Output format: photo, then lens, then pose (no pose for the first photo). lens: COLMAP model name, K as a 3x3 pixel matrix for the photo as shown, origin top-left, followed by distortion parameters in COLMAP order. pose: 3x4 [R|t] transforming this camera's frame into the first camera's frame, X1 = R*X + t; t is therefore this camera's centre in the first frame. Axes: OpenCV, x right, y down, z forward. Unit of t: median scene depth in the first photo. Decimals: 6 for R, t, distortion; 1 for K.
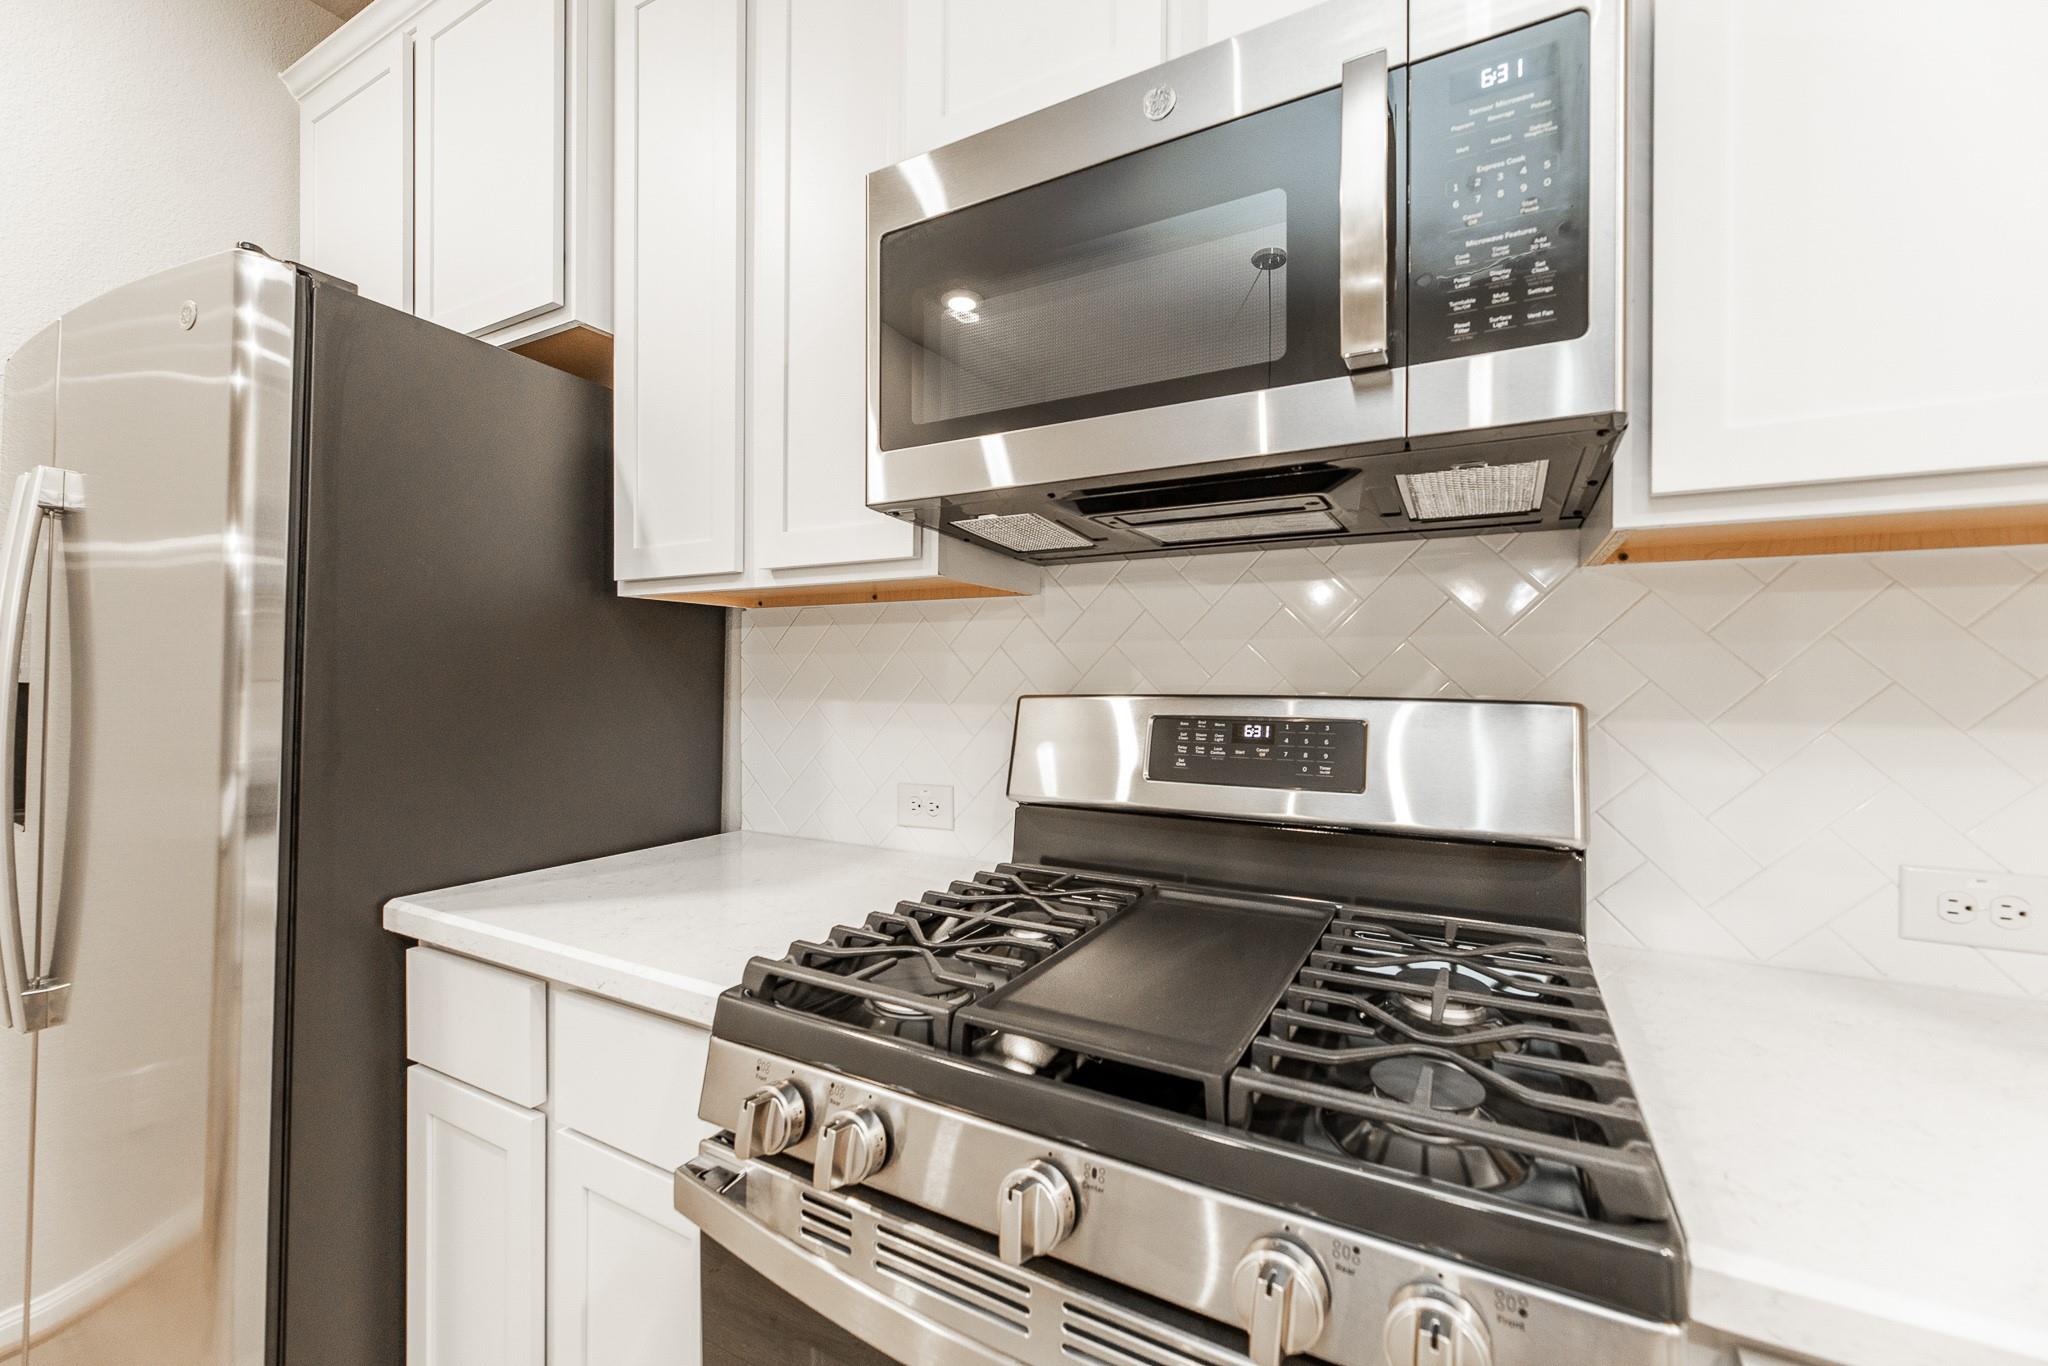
lens RADIAL K [[820.8, 0, 1015.6], [0, 820.8, 665.8], [0, 0, 1]] dist [0.000487, -0.000798]
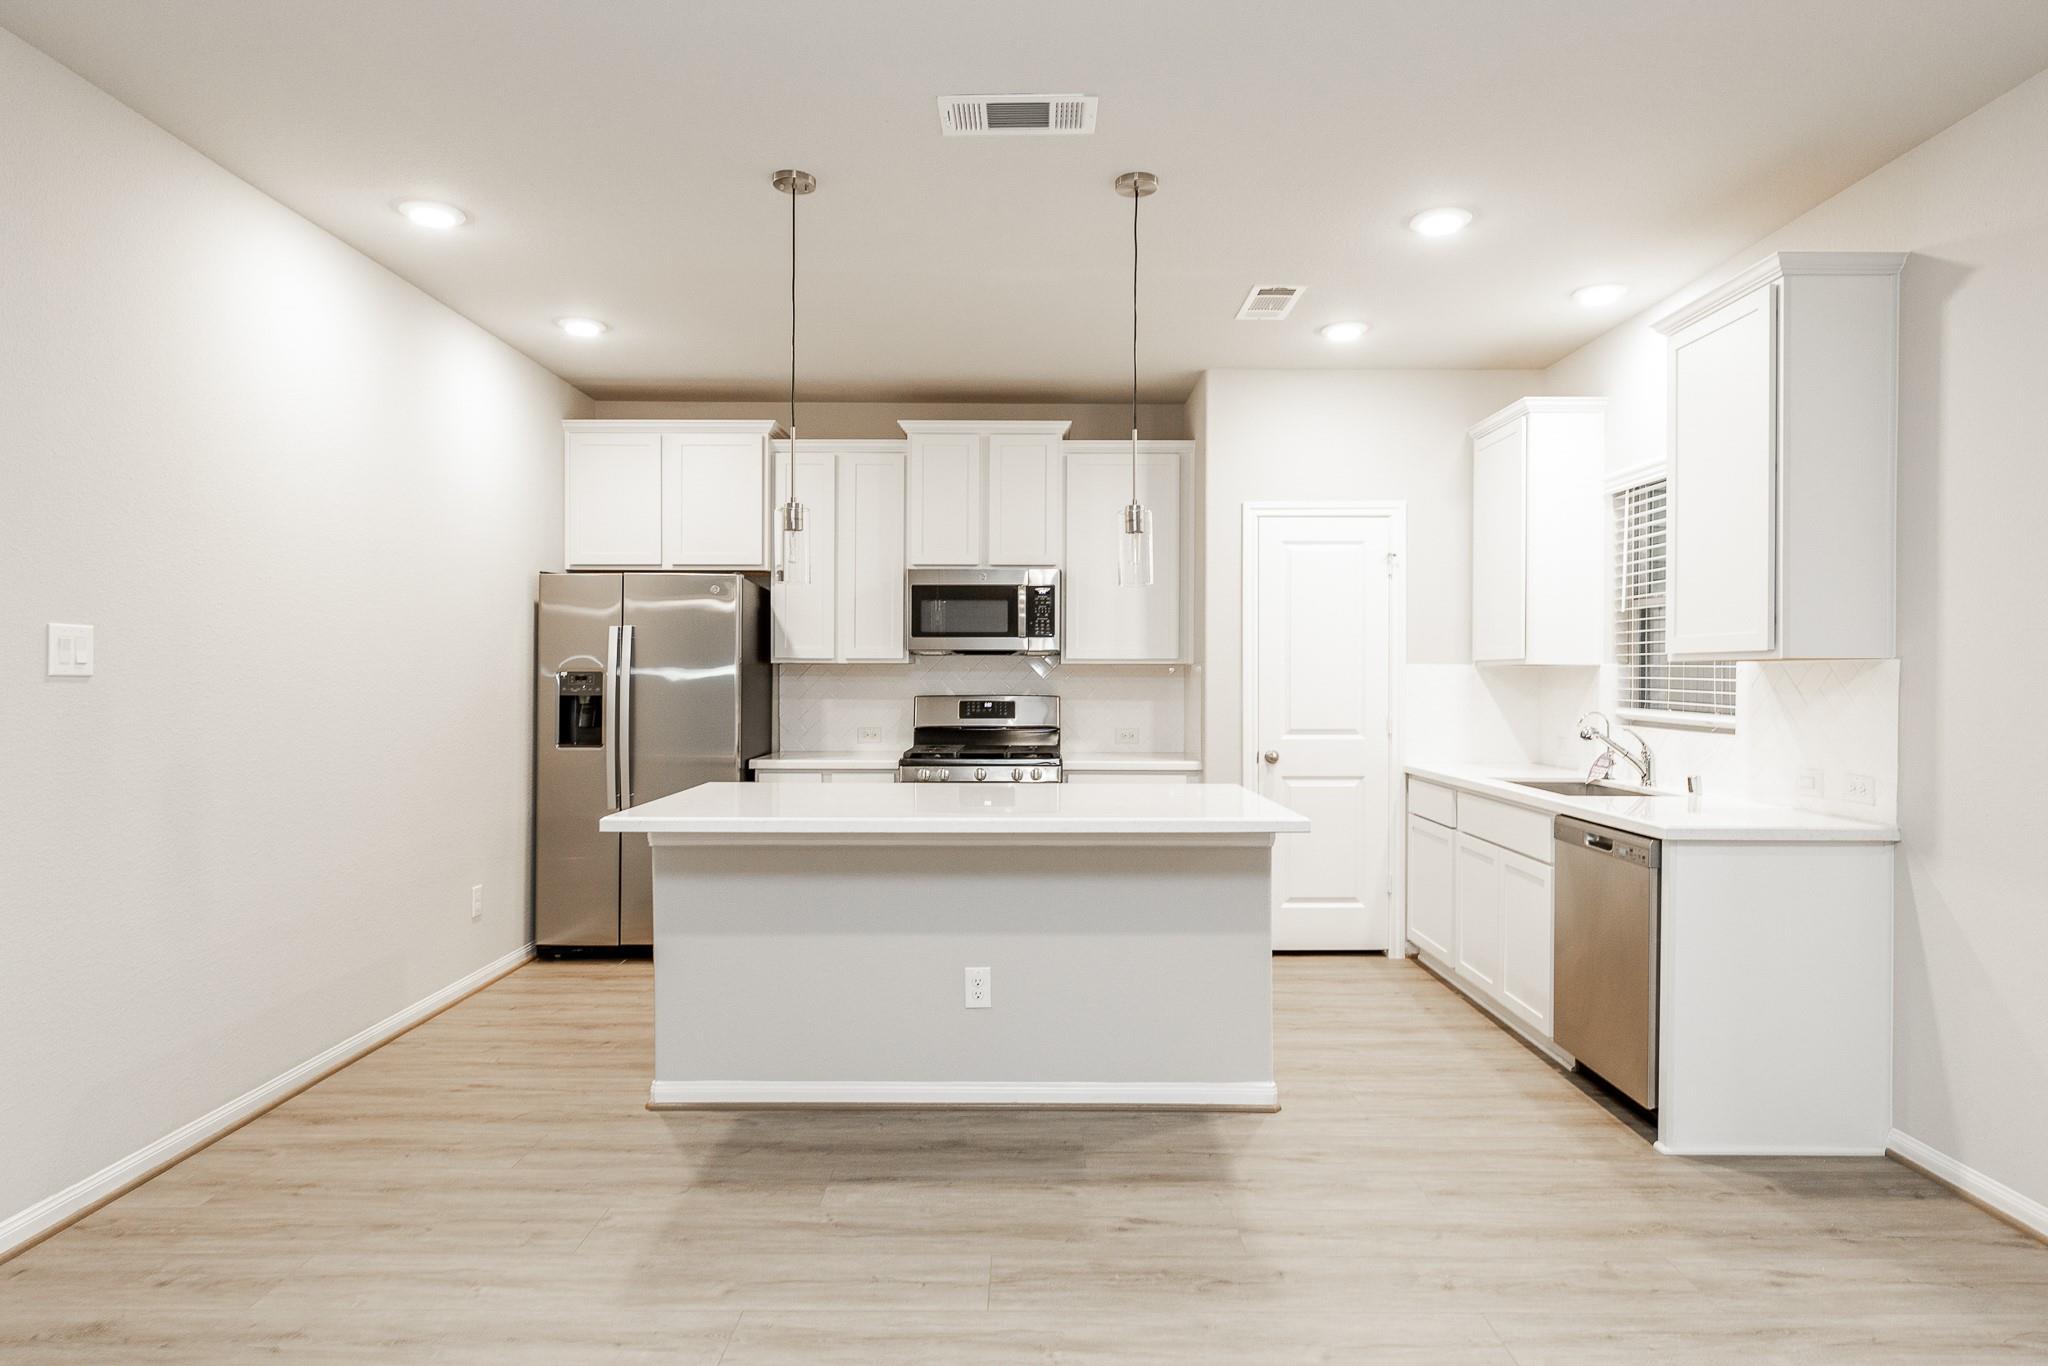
lens RADIAL K [[1152.6, 0, 1037.5], [0, 1152.6, 681.1], [0, 0, 1]] dist [0.000146, -0.002448]
pose [[0.867031, -0.004780, 0.498231, -2.099778], [-0.005894, 0.999786, 0.019850, -0.132849], [-0.498219, -0.020147, 0.866817, -3.632252]]
